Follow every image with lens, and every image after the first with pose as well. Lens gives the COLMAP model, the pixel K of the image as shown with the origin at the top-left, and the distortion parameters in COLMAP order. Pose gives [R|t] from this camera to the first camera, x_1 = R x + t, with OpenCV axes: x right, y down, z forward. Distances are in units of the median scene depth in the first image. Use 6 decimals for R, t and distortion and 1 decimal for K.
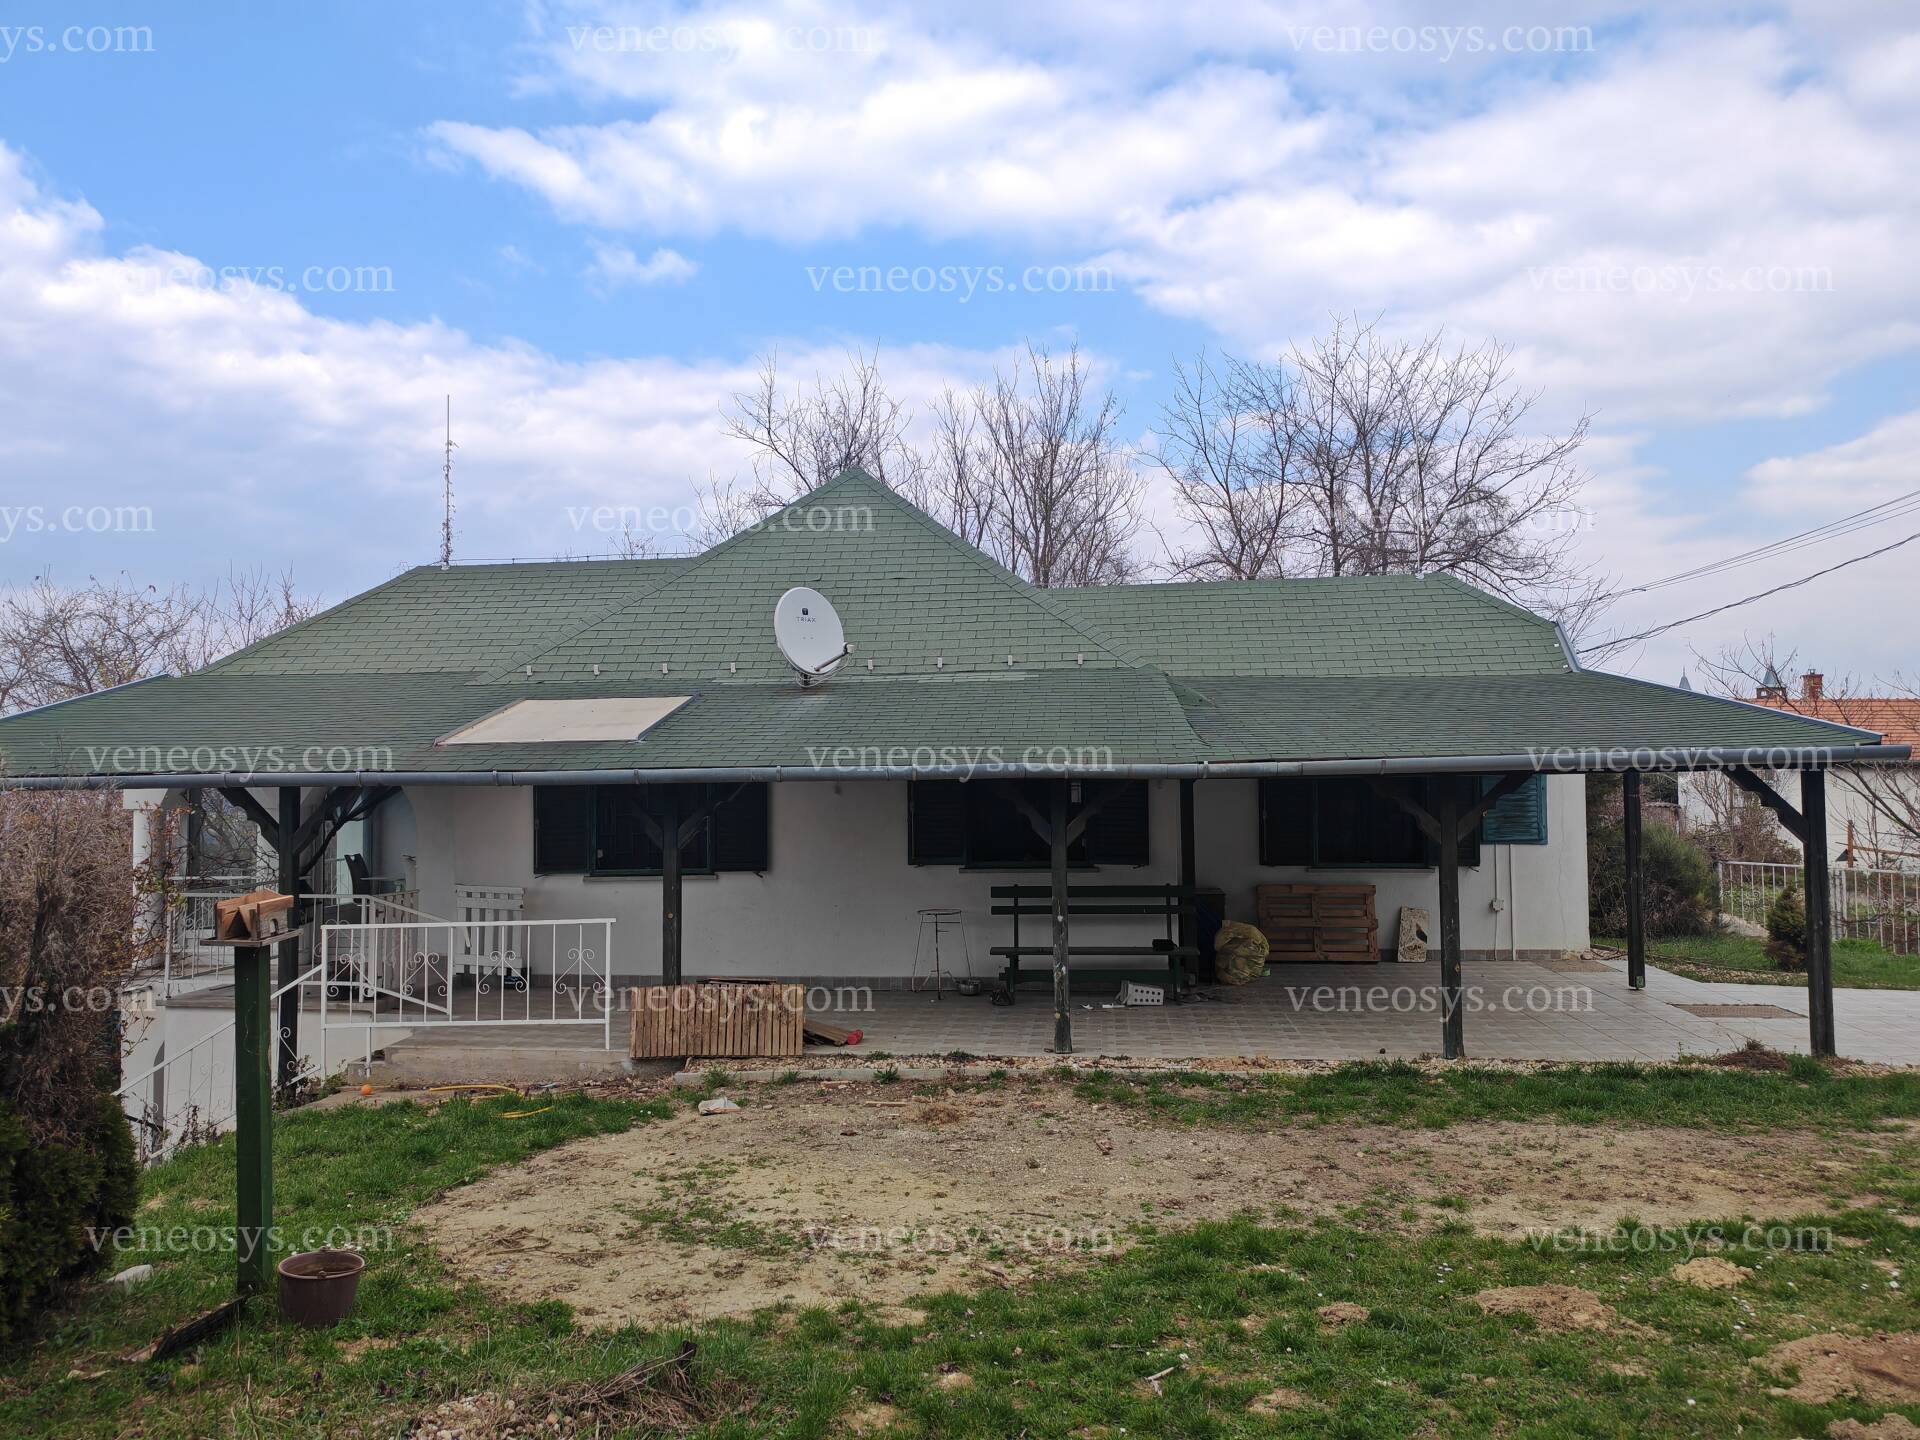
lens RADIAL K [[1670.2, 0, 916.2], [0, 1670.2, 730.8], [0, 0, 1]] dist [0.049852, -0.022425]
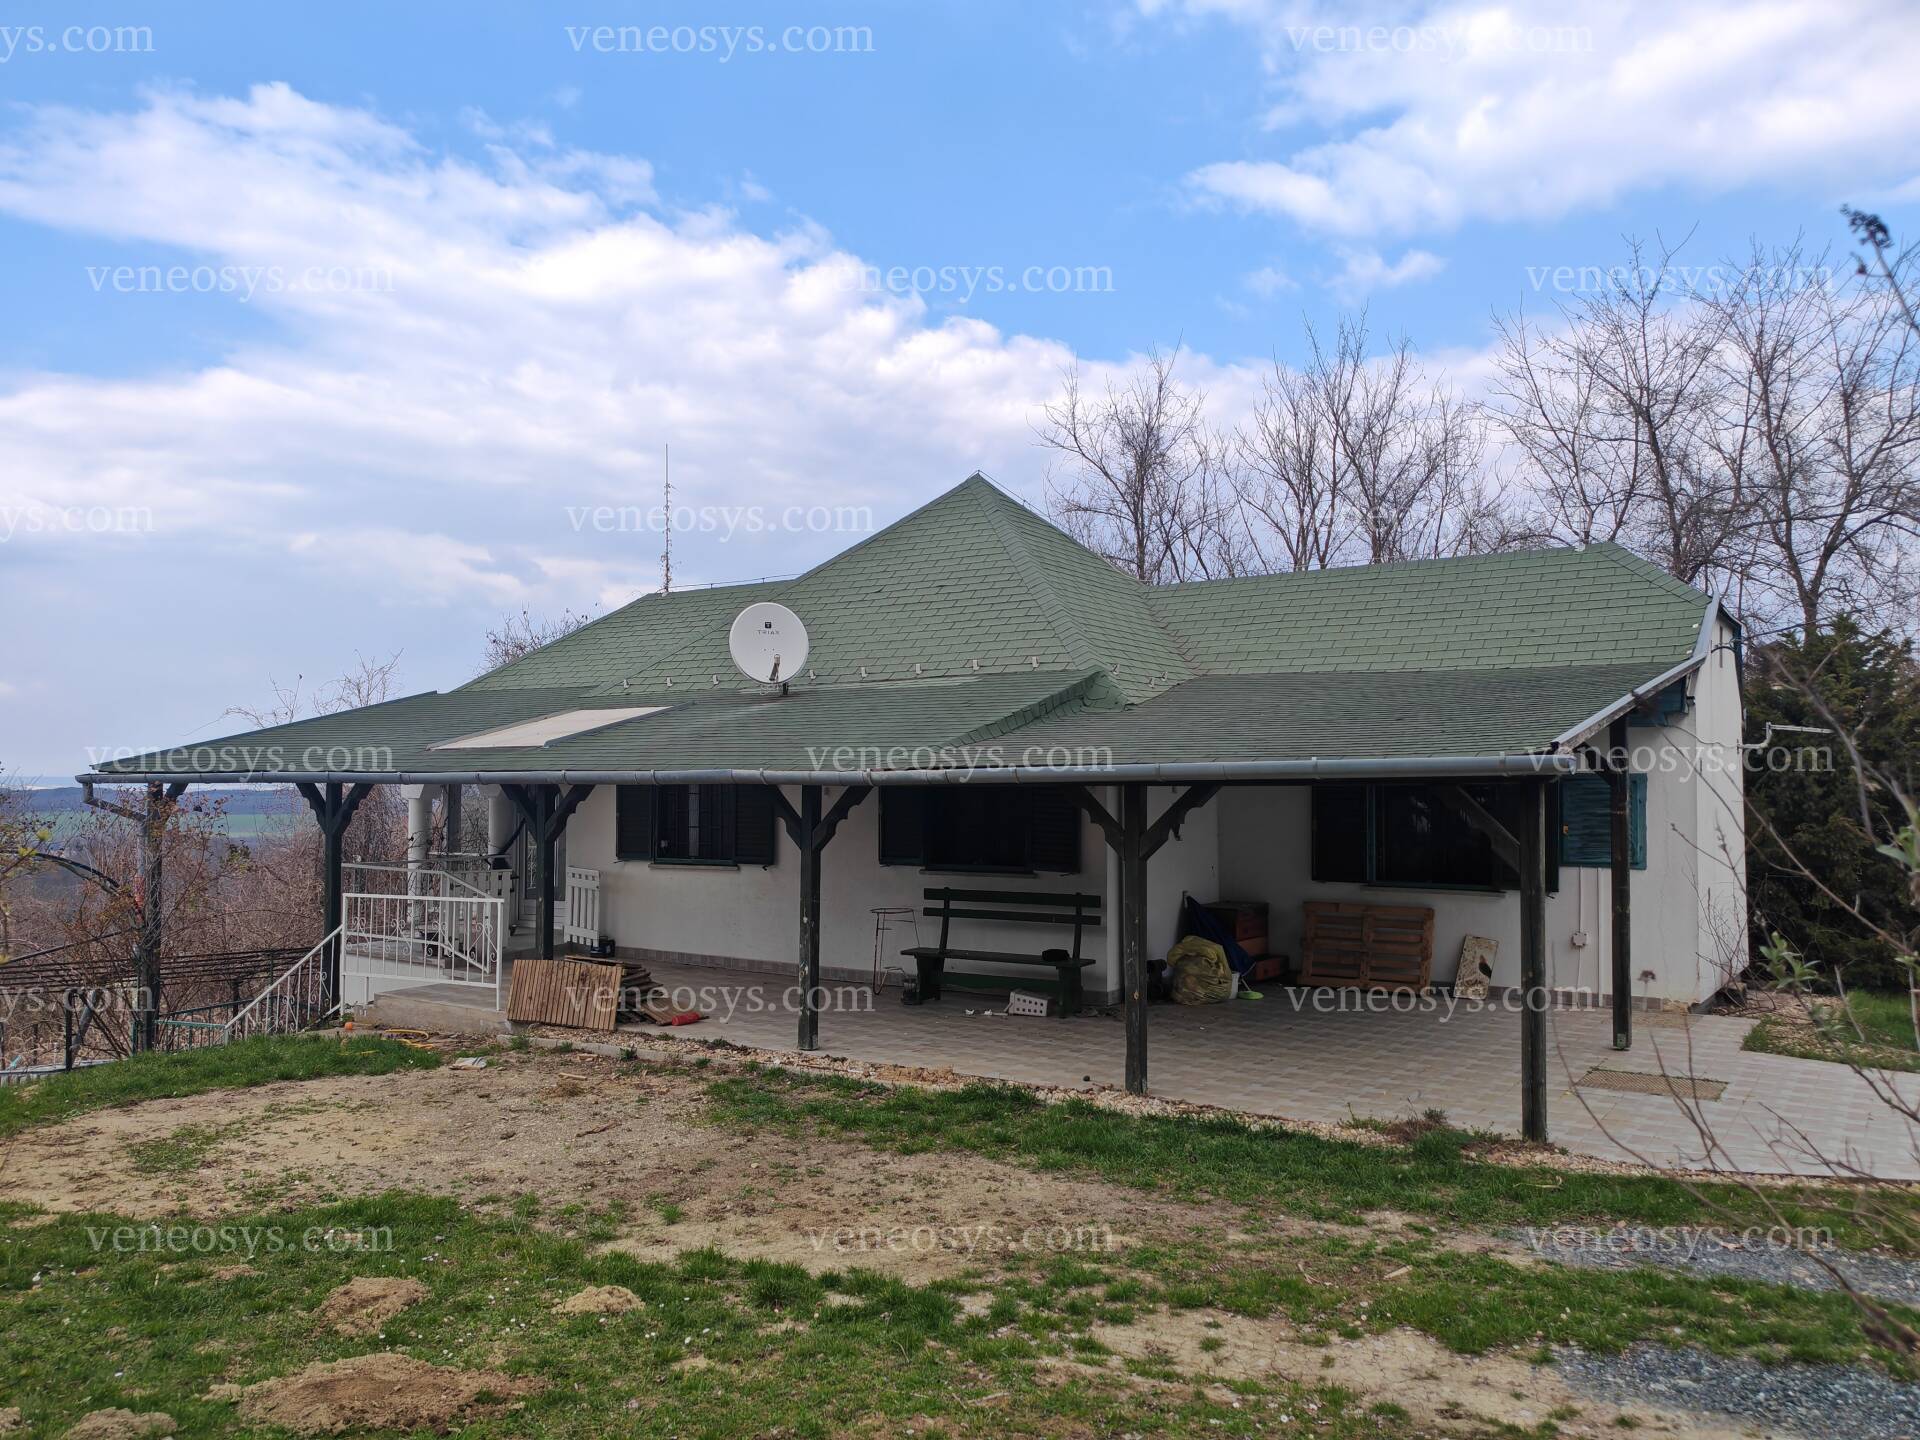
lens RADIAL K [[1628.7, 0, 960.6], [0, 1628.7, 657.6], [0, 0, 1]] dist [0.011090, 0.004734]
pose [[0.862830, -0.025280, -0.504861, 0.499876], [0.004453, 0.999090, -0.042417, -0.005584], [0.505474, 0.034350, 0.862158, 0.119859]]
